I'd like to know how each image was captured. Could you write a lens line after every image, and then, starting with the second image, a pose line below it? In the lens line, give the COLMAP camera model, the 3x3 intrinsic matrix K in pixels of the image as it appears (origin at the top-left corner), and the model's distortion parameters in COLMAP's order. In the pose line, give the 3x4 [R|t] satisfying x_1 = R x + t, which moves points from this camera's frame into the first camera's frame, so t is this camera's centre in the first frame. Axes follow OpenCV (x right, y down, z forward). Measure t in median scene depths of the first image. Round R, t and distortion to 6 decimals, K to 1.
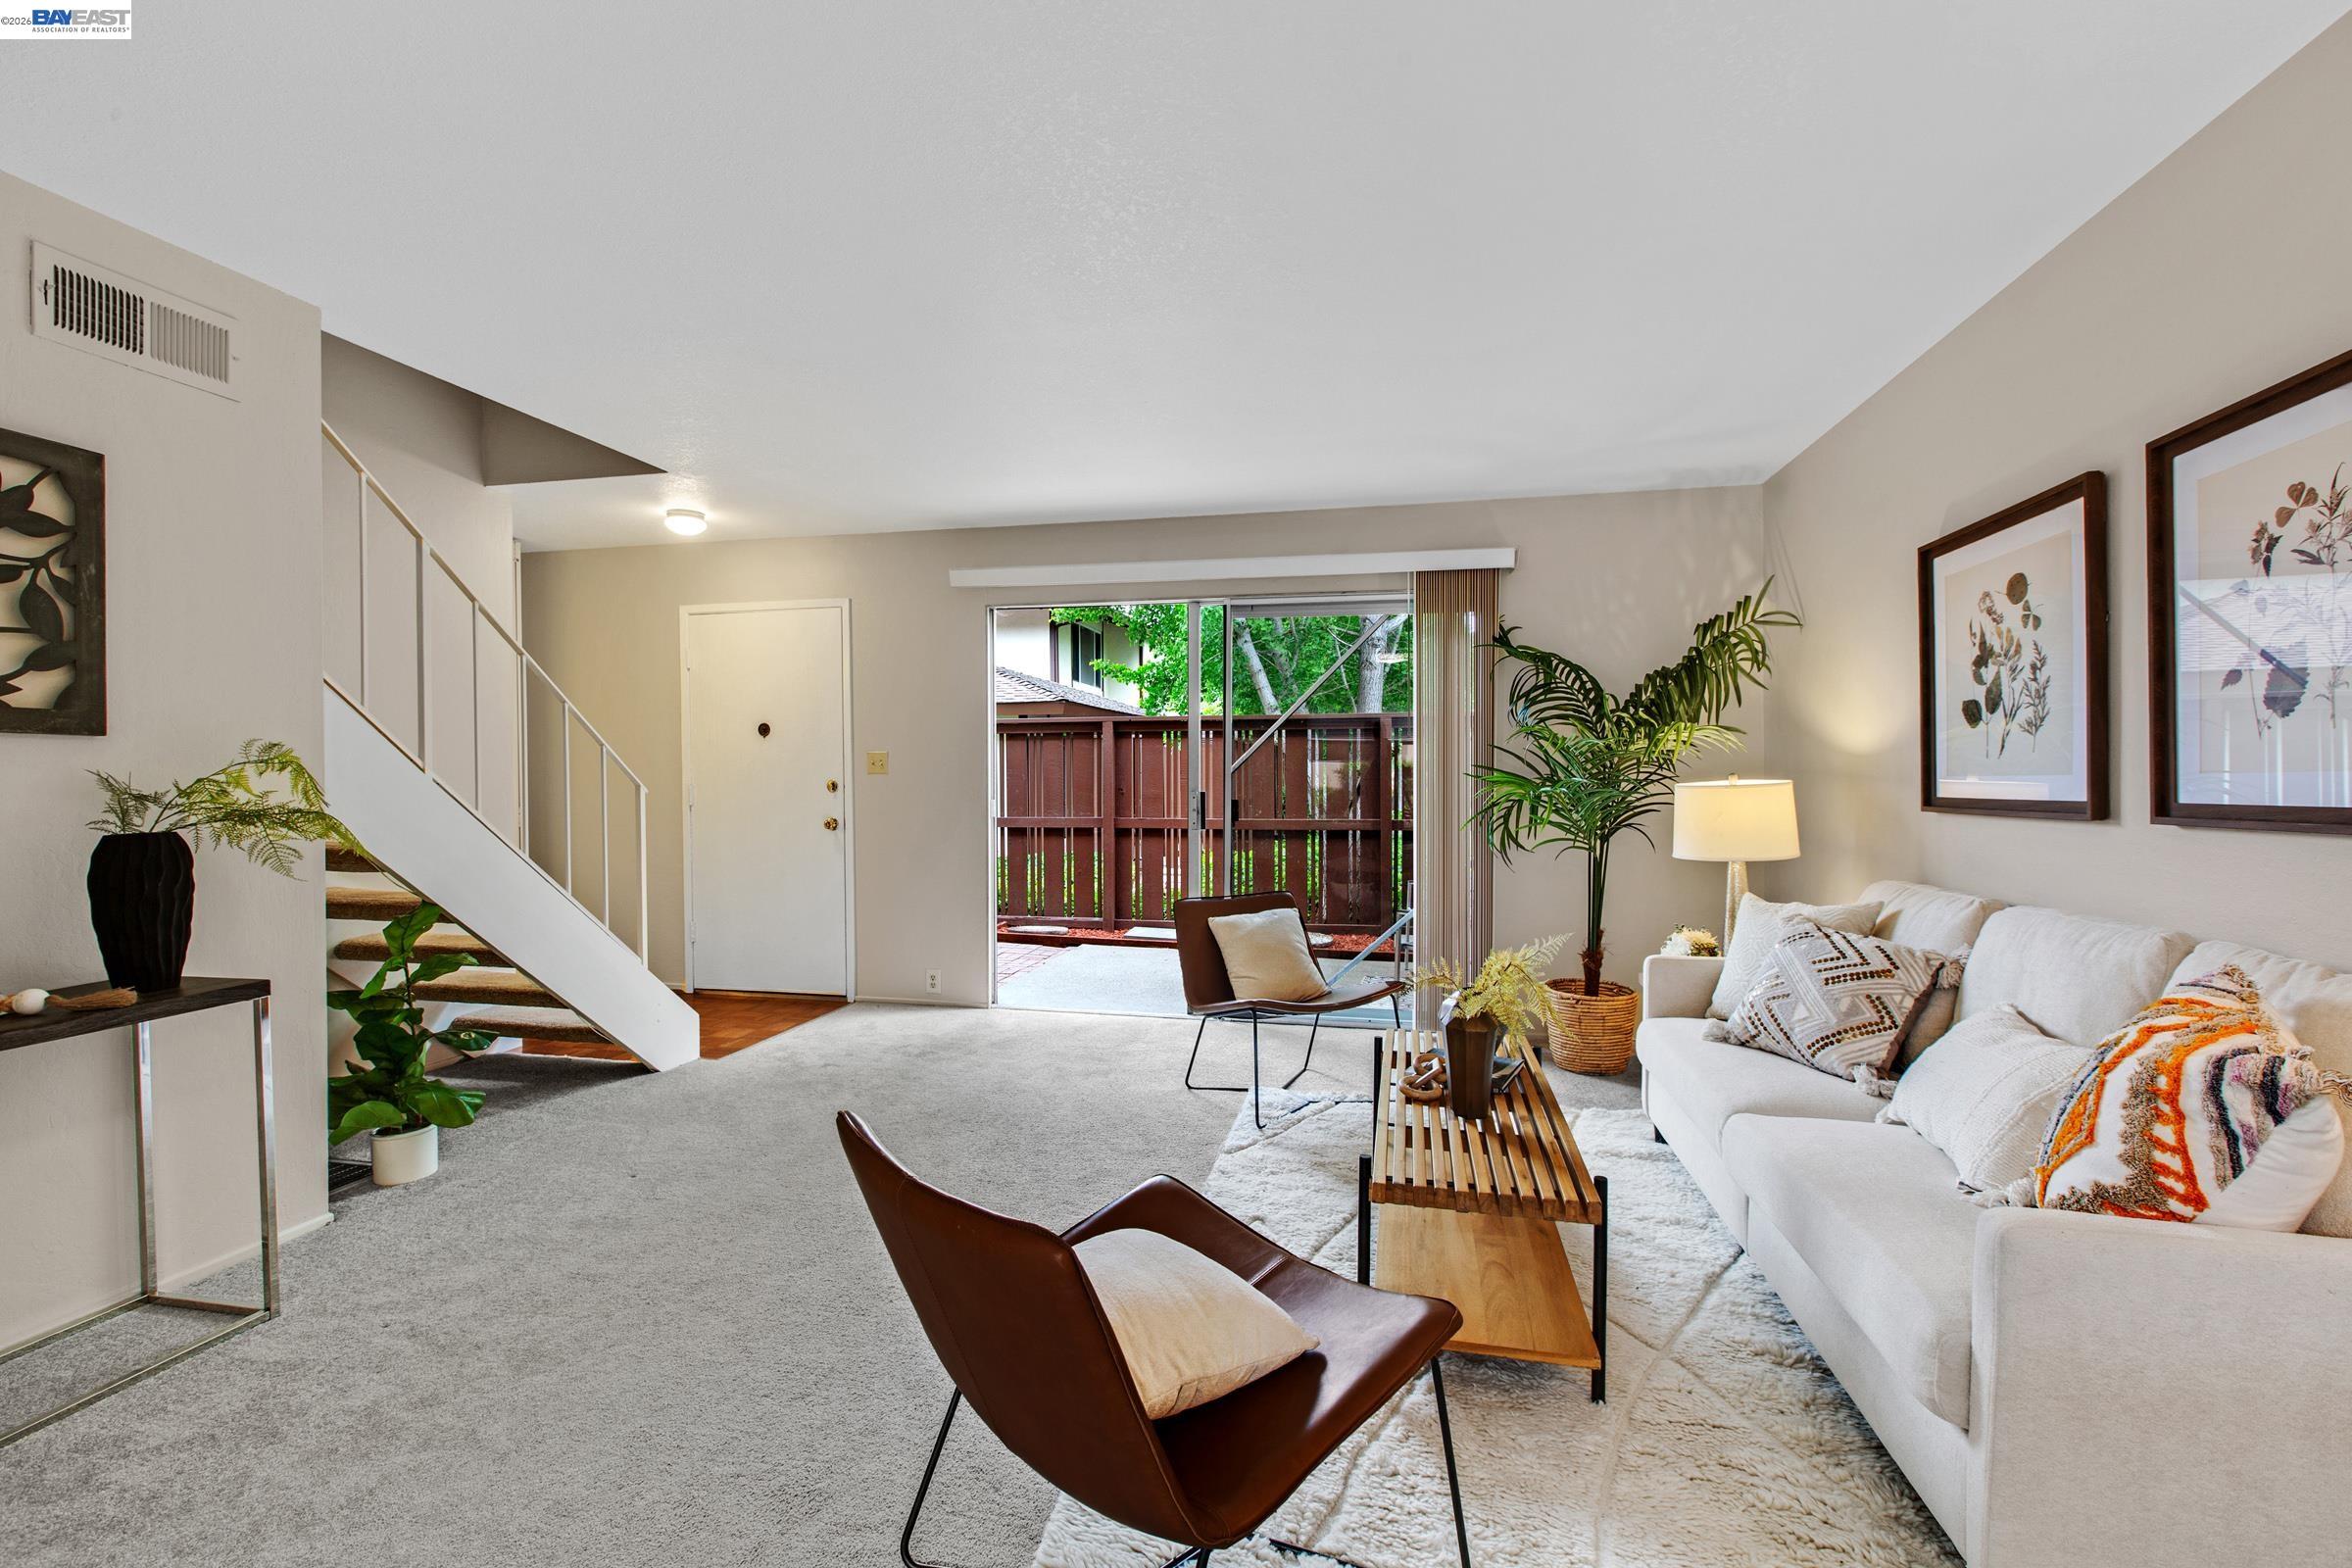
lens RADIAL K [[1037.1, 0, 1166.5], [0, 1037.1, 776.3], [0, 0, 1]] dist [0.000746, -0.001618]
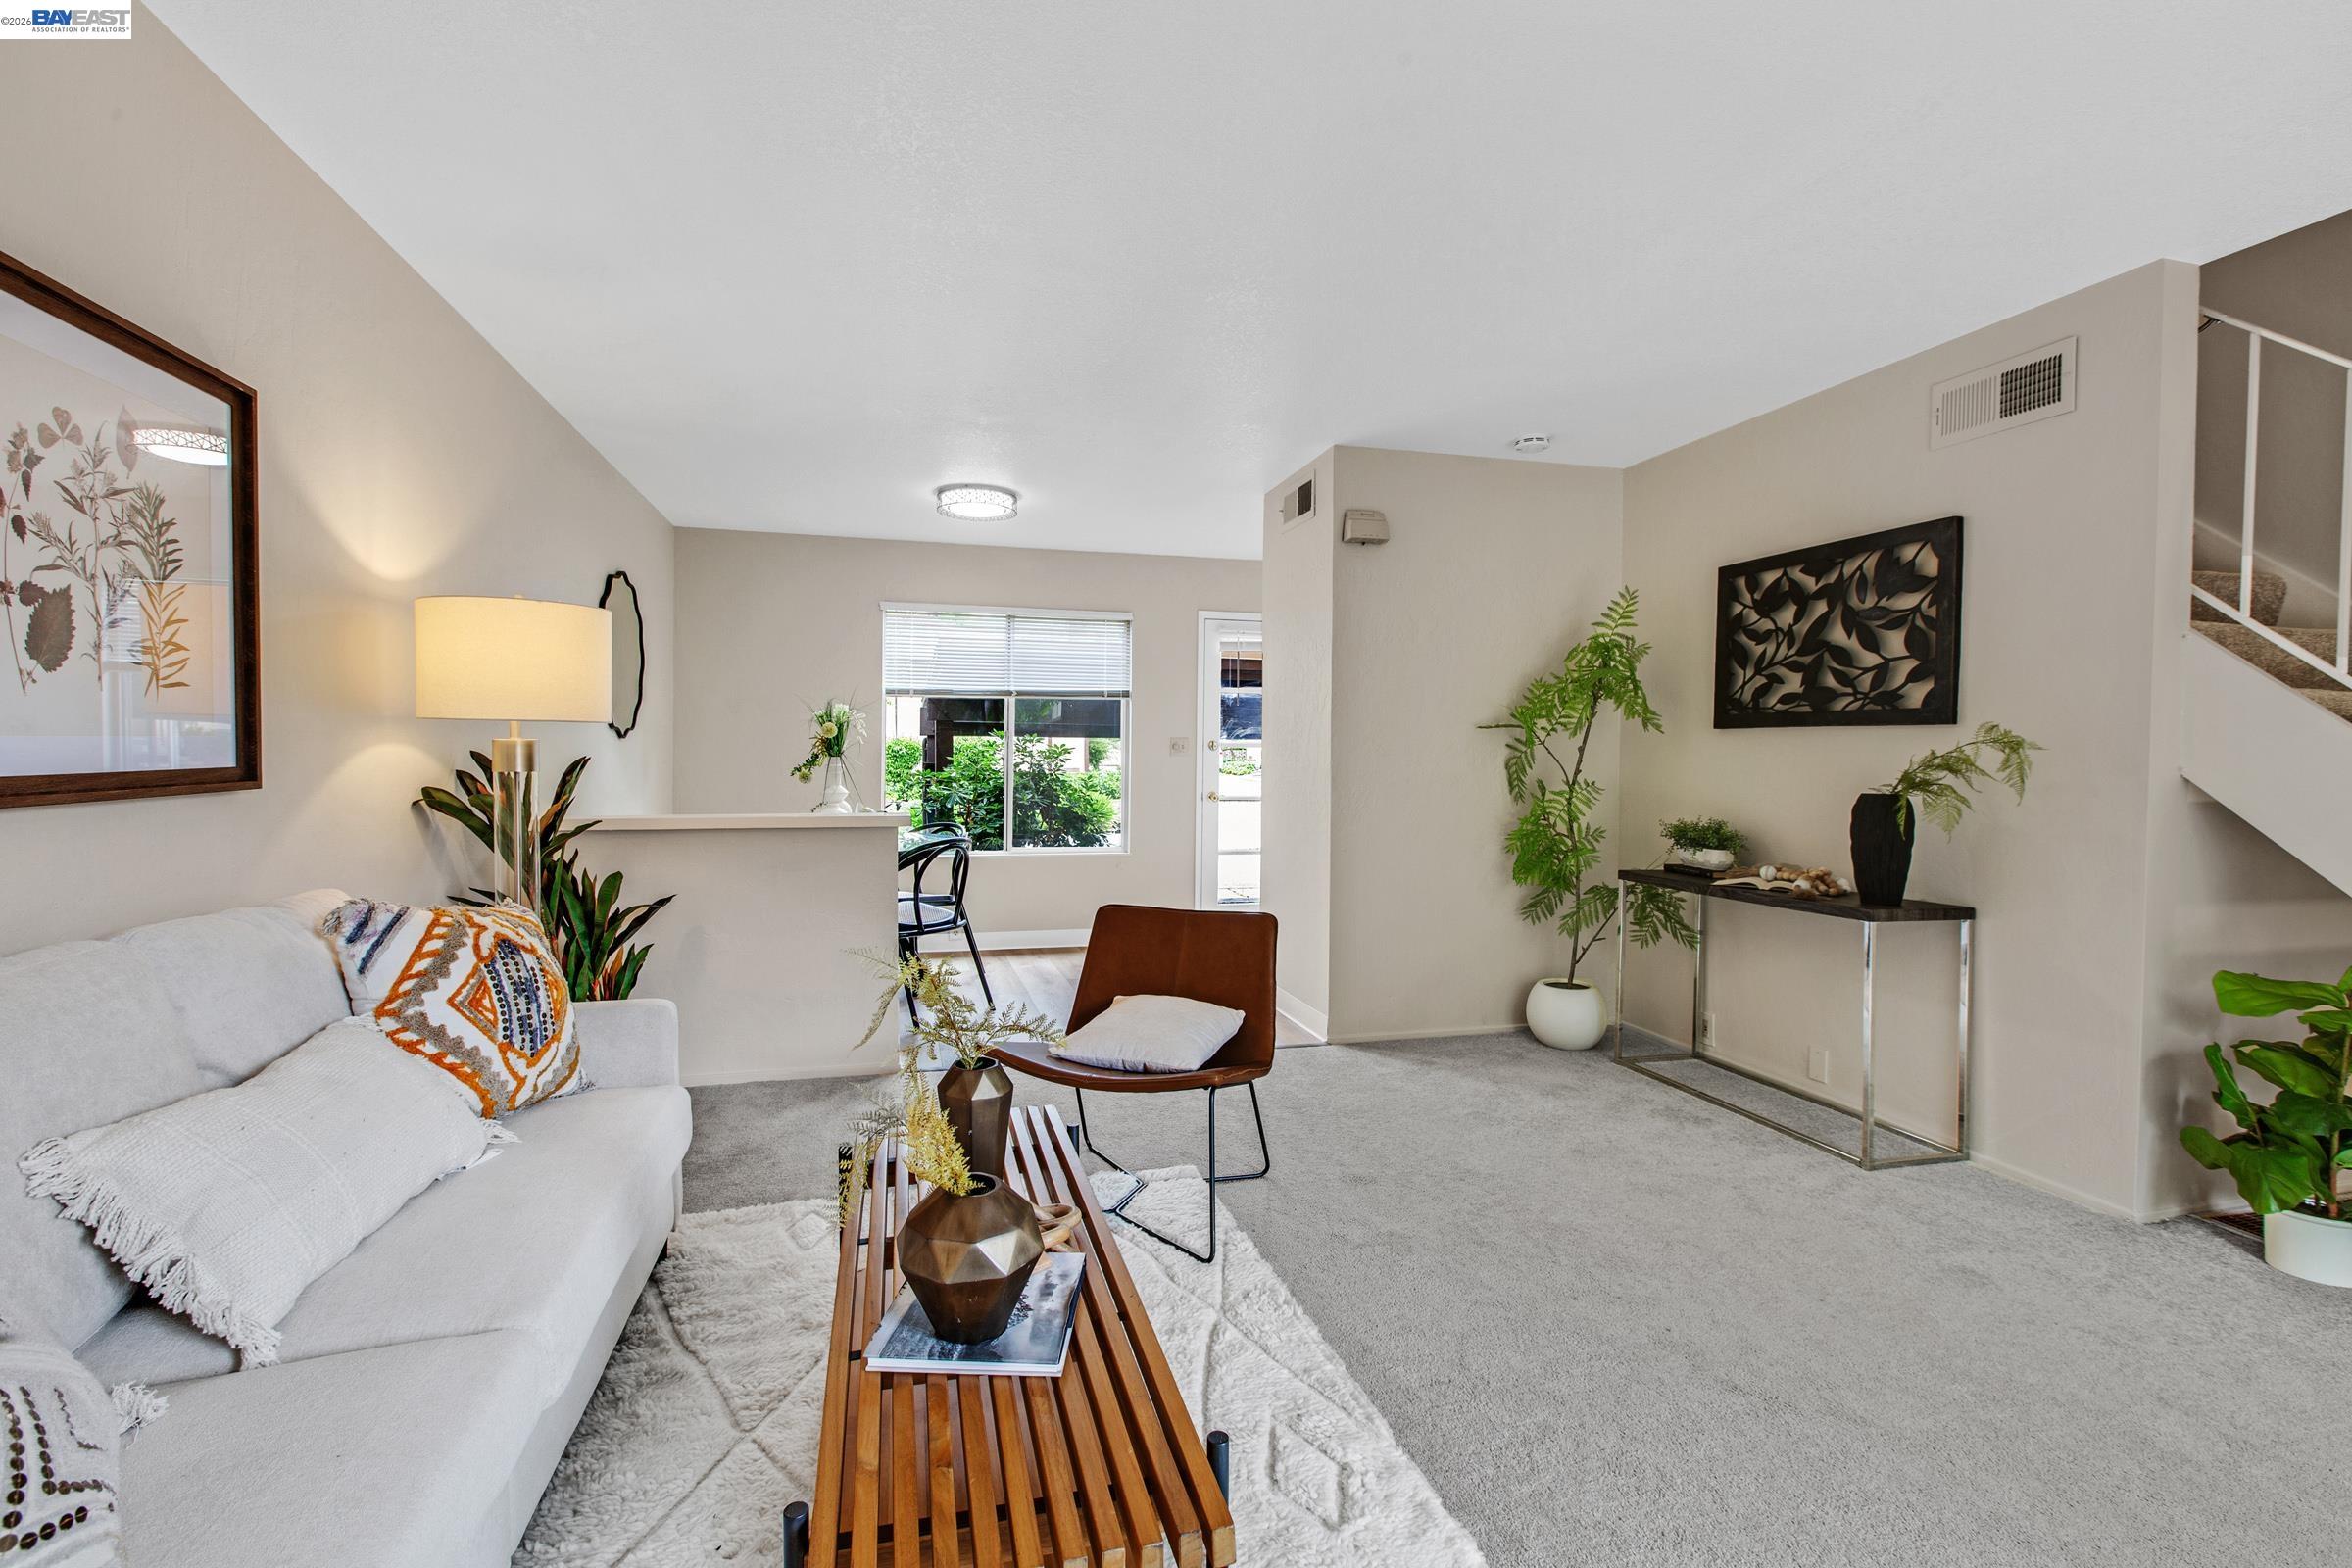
lens RADIAL K [[1037.1, 0, 1166.5], [0, 1037.1, 776.3], [0, 0, 1]] dist [0.000746, -0.001618]
pose [[-0.887638, 0.005378, -0.460511, 0.559587], [-0.005370, 0.999743, 0.022027, 0.005195], [0.460511, 0.022025, -0.887381, 1.880894]]
